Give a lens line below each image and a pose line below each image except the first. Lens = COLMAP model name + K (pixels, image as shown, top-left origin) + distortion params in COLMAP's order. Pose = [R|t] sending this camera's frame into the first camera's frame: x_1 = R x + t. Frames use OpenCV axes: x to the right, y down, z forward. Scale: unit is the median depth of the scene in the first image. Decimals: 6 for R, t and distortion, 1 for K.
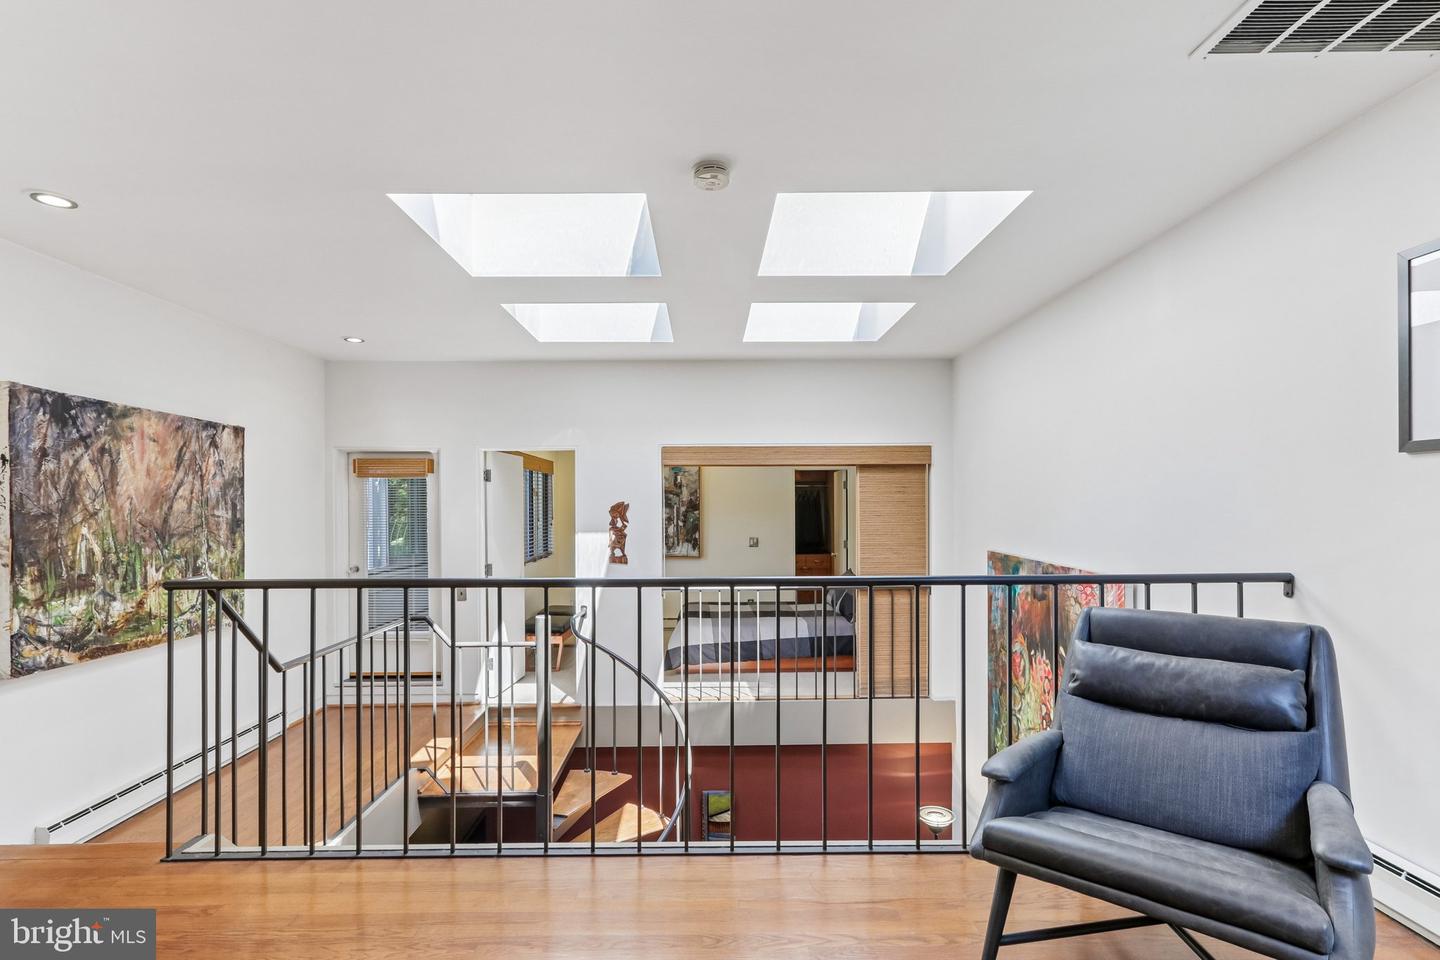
lens RADIAL K [[712.3, 0, 716.0], [0, 712.3, 507.3], [0, 0, 1]] dist [0.000463, -0.000068]
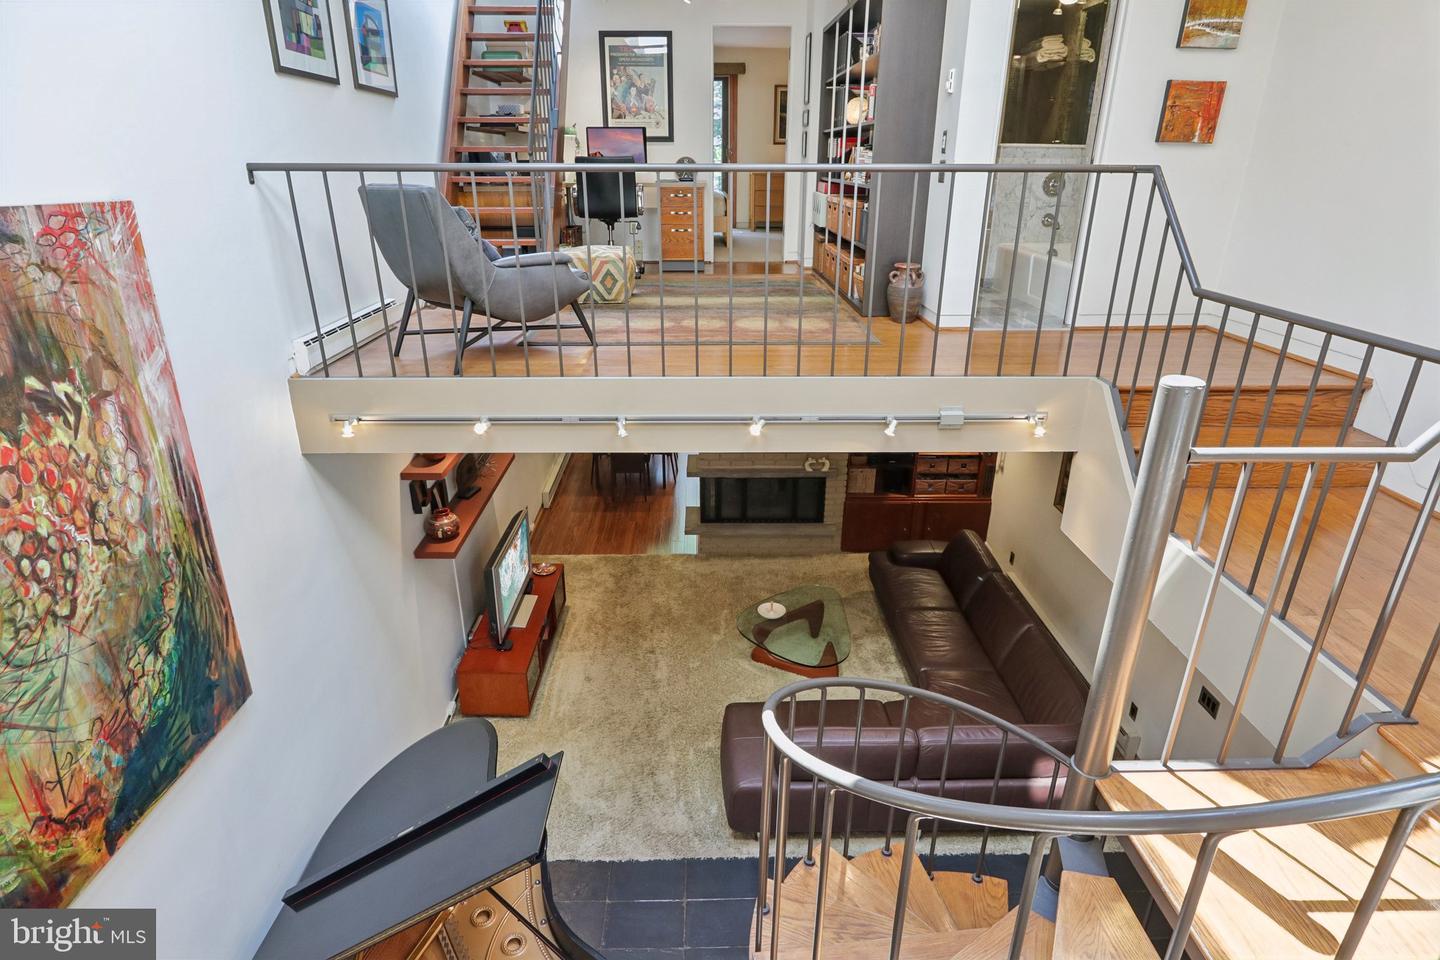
lens RADIAL K [[791.7, 0, 714.7], [0, 791.7, 489.9], [0, 0, 1]] dist [-0.021280, 0.007066]
pose [[-0.999992, 0.003864, 0.000561, -0.006105], [0.003778, 0.921243, 0.388970, 0.045750], [0.000986, 0.388969, -0.921250, 1.293719]]
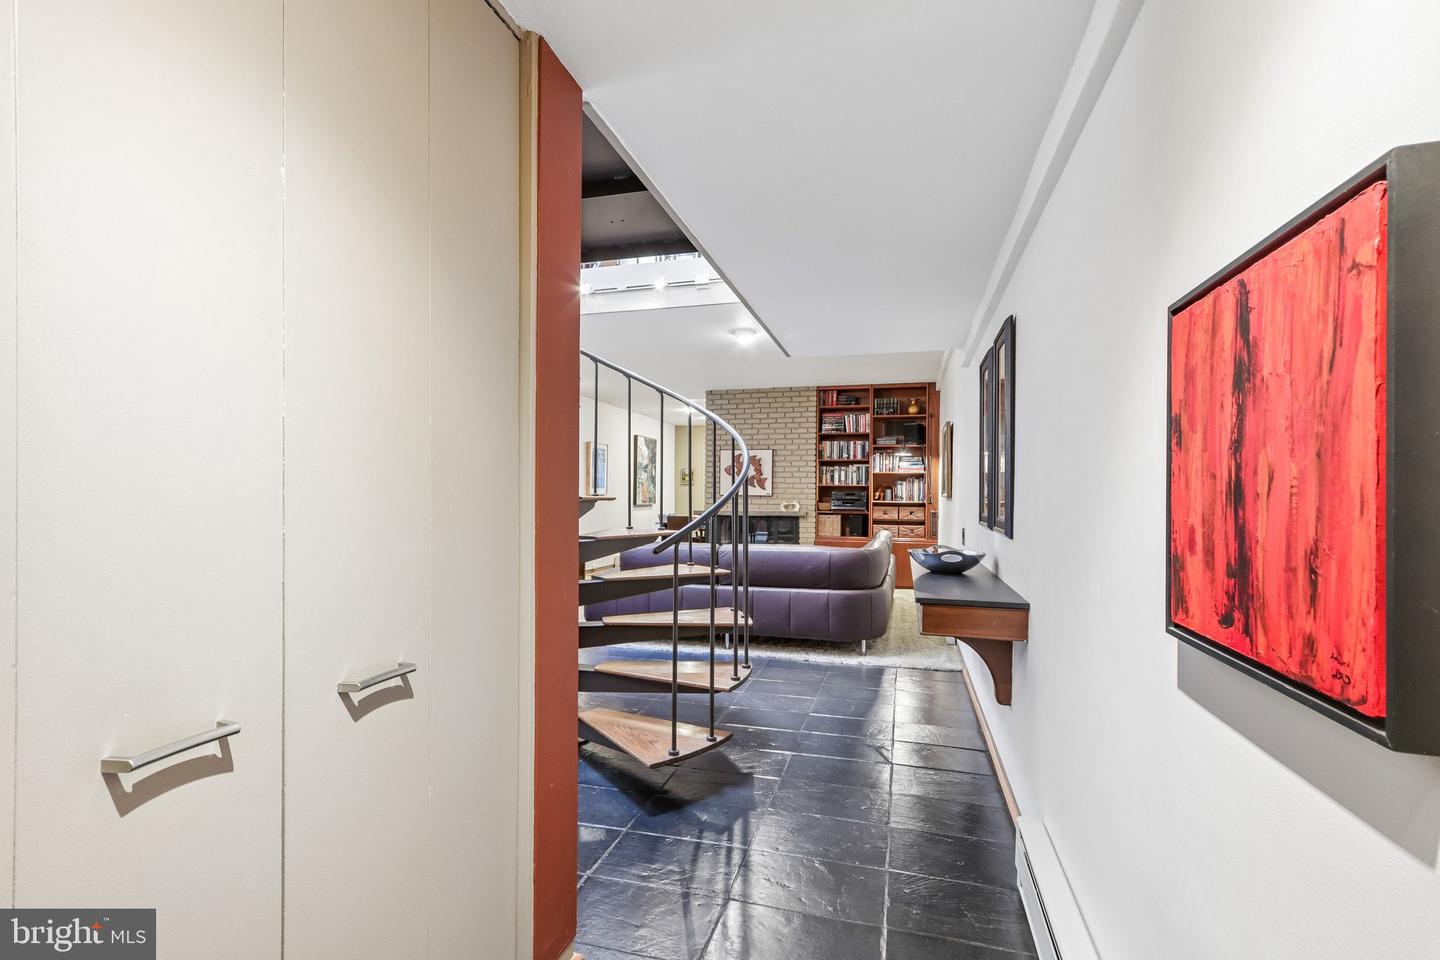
lens RADIAL K [[680.1, 0, 711.5], [0, 680.1, 494.8], [0, 0, 1]] dist [0.001400, 0.000379]
pose [[-0.955799, -0.001253, 0.294017, -0.585084], [-0.002374, 0.999991, -0.003456, 0.641463], [-0.294010, -0.004002, -0.955794, 1.595883]]
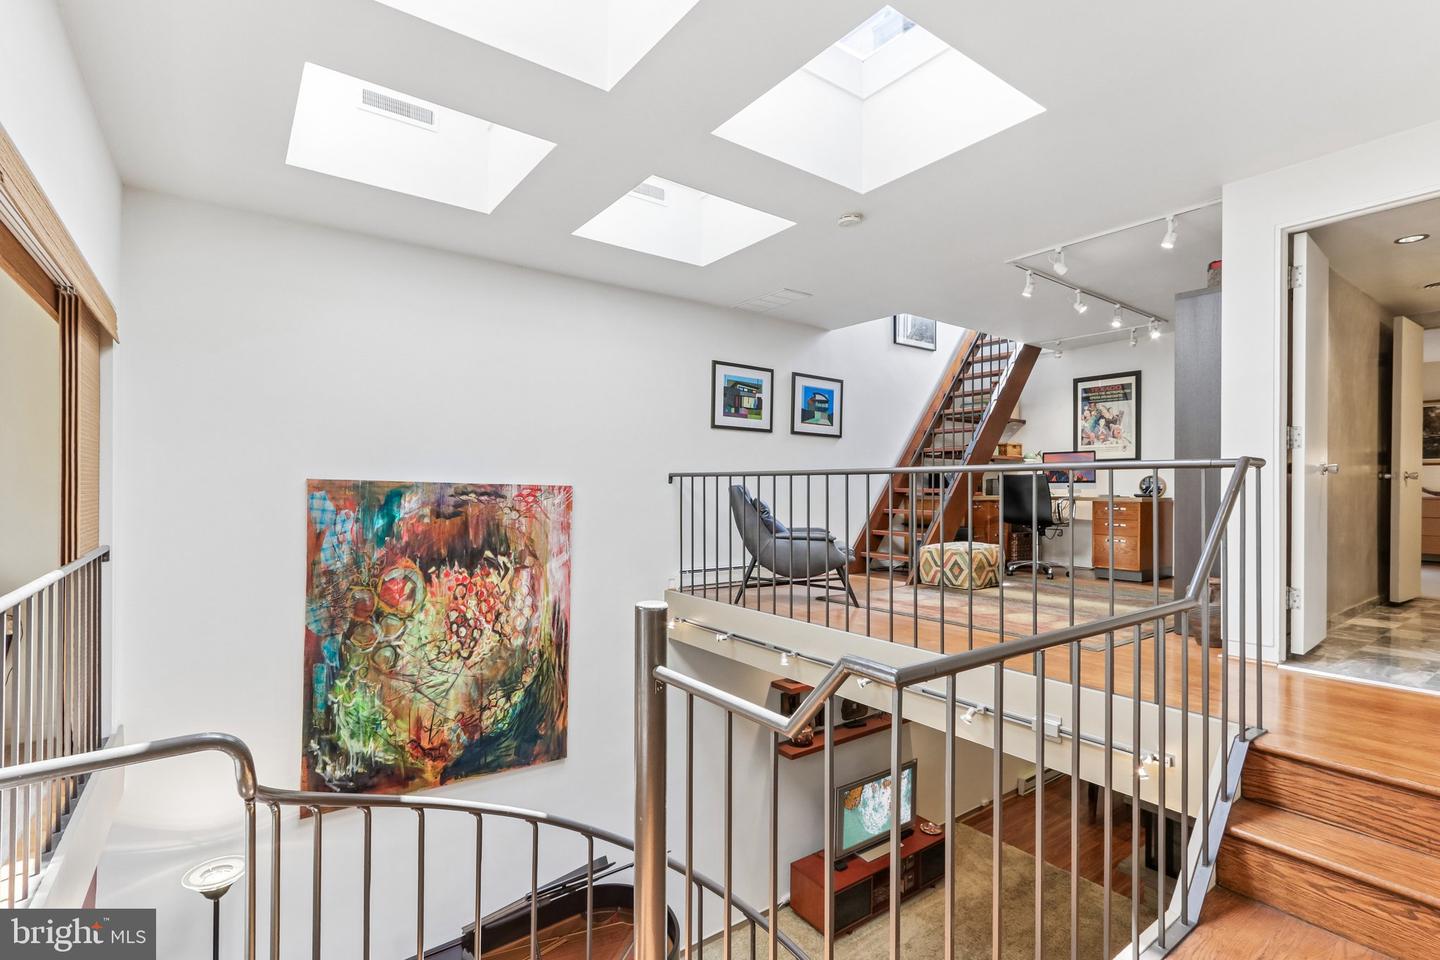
lens RADIAL K [[680.1, 0, 711.5], [0, 680.1, 494.8], [0, 0, 1]] dist [0.001400, 0.000379]
pose [[-0.582426, -0.004239, 0.812873, -0.566926], [-0.001266, 0.999990, 0.004308, 0.079809], [-0.812883, 0.001480, -0.582425, 1.139587]]
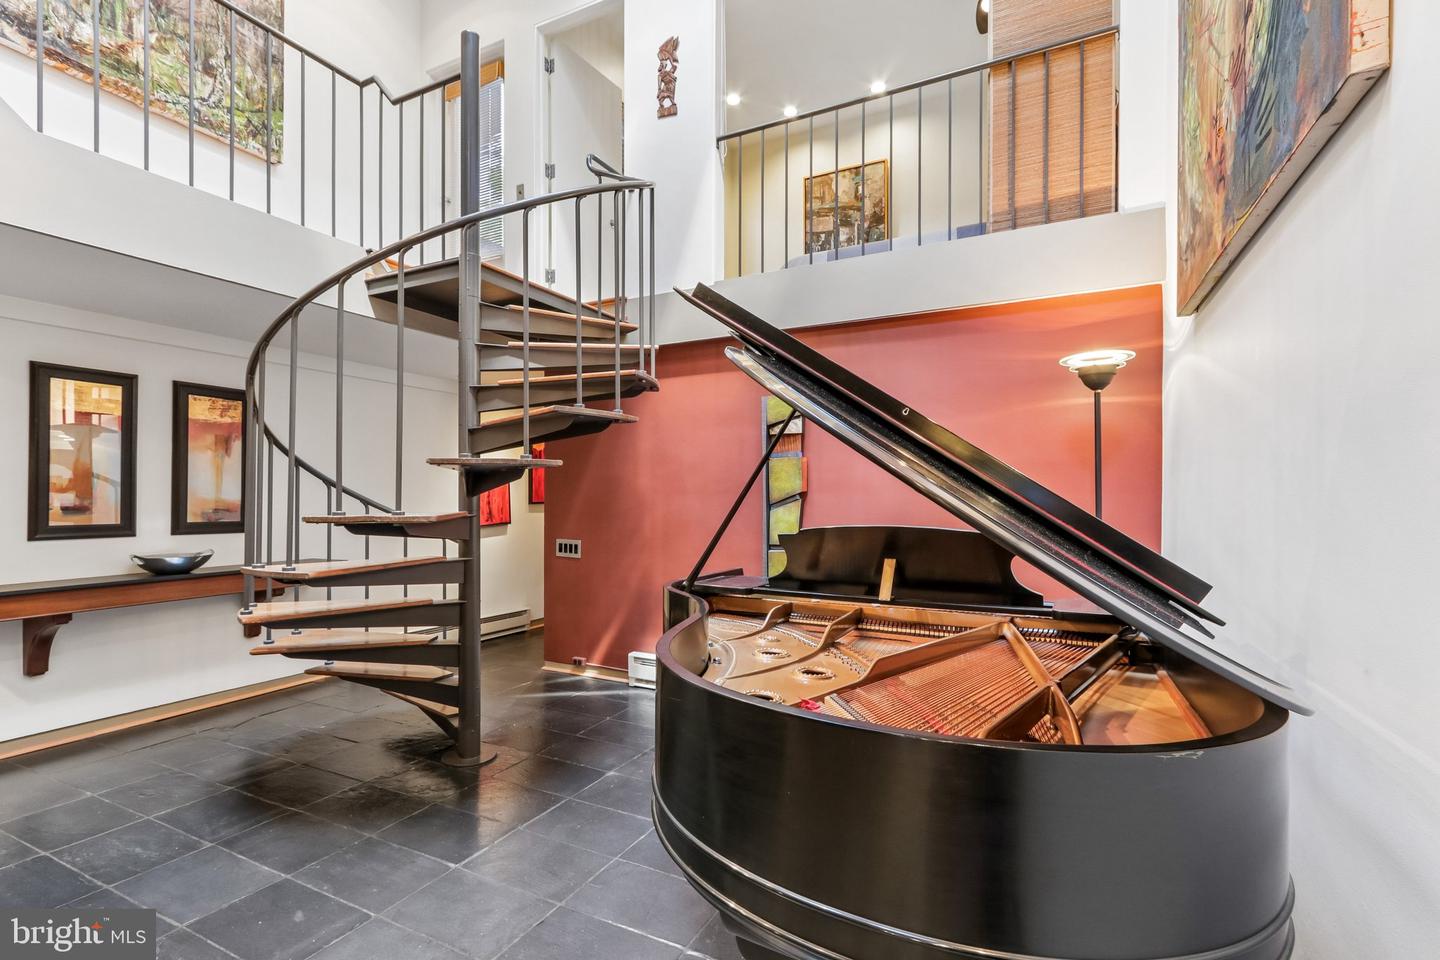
lens RADIAL K [[680.3, 0, 713.8], [0, 680.3, 491.1], [0, 0, 1]] dist [0.003030, 0.000252]
pose [[0.883430, 0.001637, -0.468561, 0.335053], [-0.003917, 0.999985, -0.003892, 0.622842], [0.468547, 0.005273, 0.883423, 0.421100]]
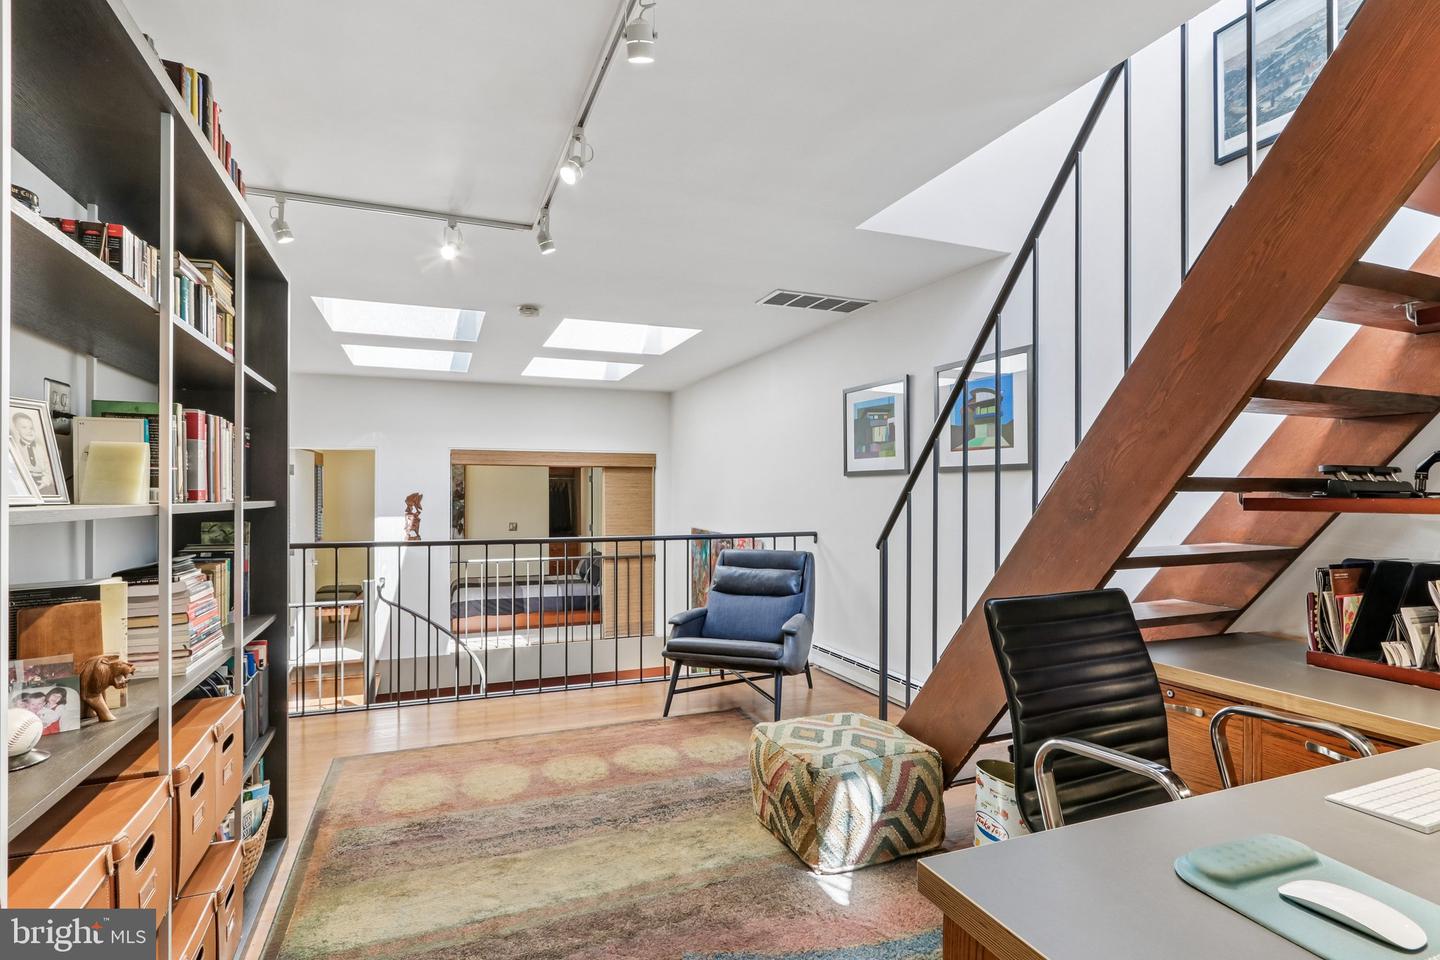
lens RADIAL K [[712.2, 0, 718.5], [0, 712.2, 494.1], [0, 0, 1]] dist [-0.000064, -0.000011]
pose [[0.933098, 0.004563, 0.359593, -0.106731], [-0.003716, 0.999988, -0.003046, -0.004712], [-0.359603, 0.001506, 0.933104, -0.435061]]
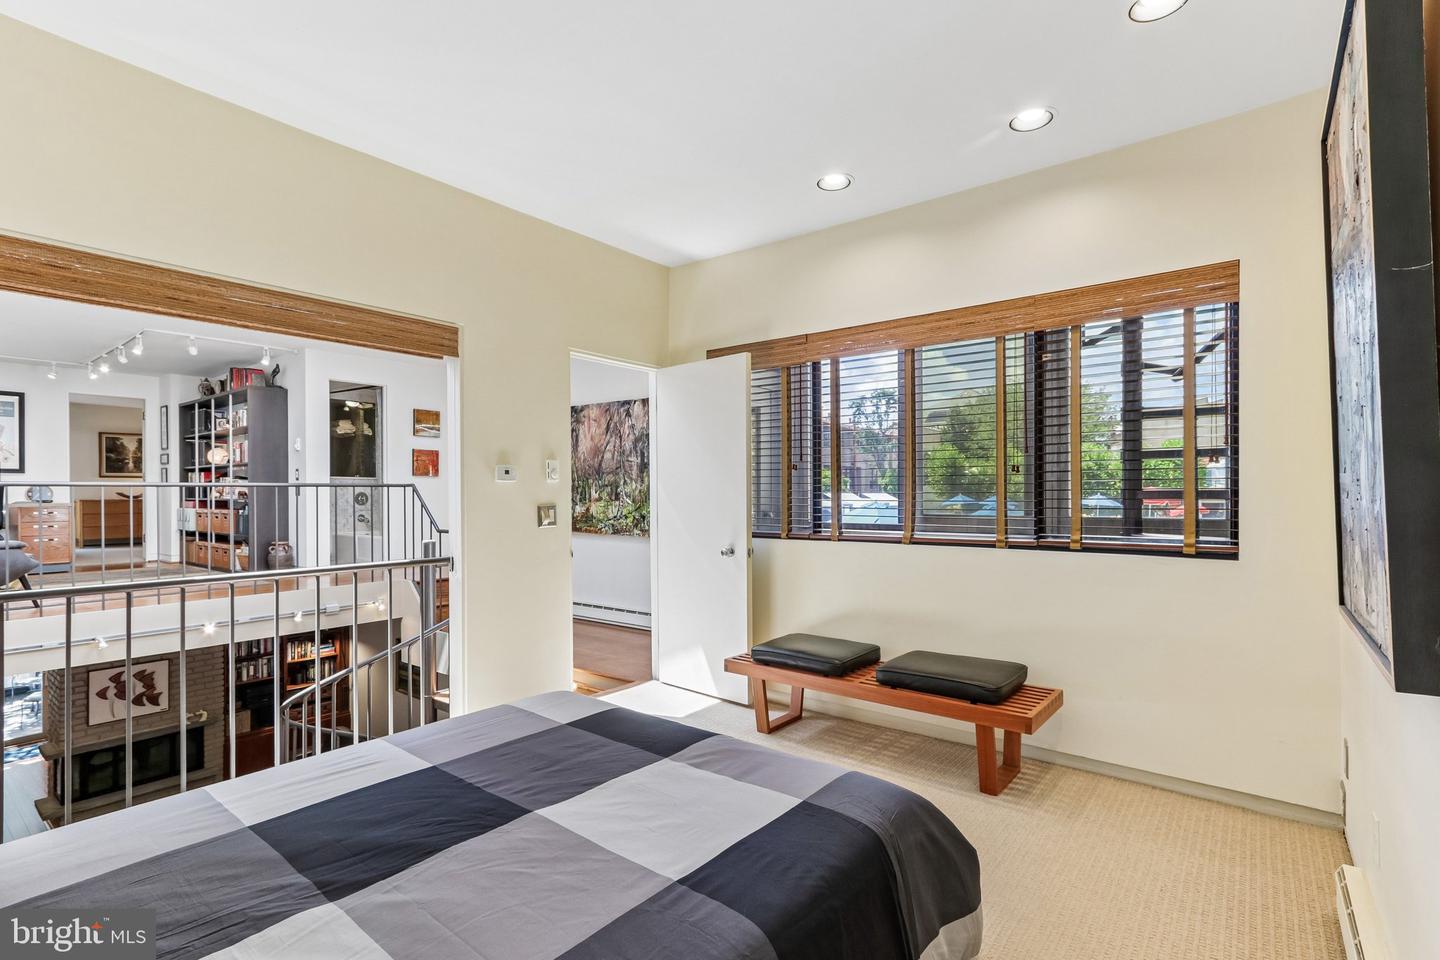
lens RADIAL K [[680.3, 0, 713.8], [0, 680.3, 491.1], [0, 0, 1]] dist [0.003030, 0.000252]
pose [[-0.636696, 0.006993, -0.771084, 0.288428], [0.007225, 0.999969, 0.003103, 0.068022], [0.771081, -0.003595, -0.636726, 1.913412]]
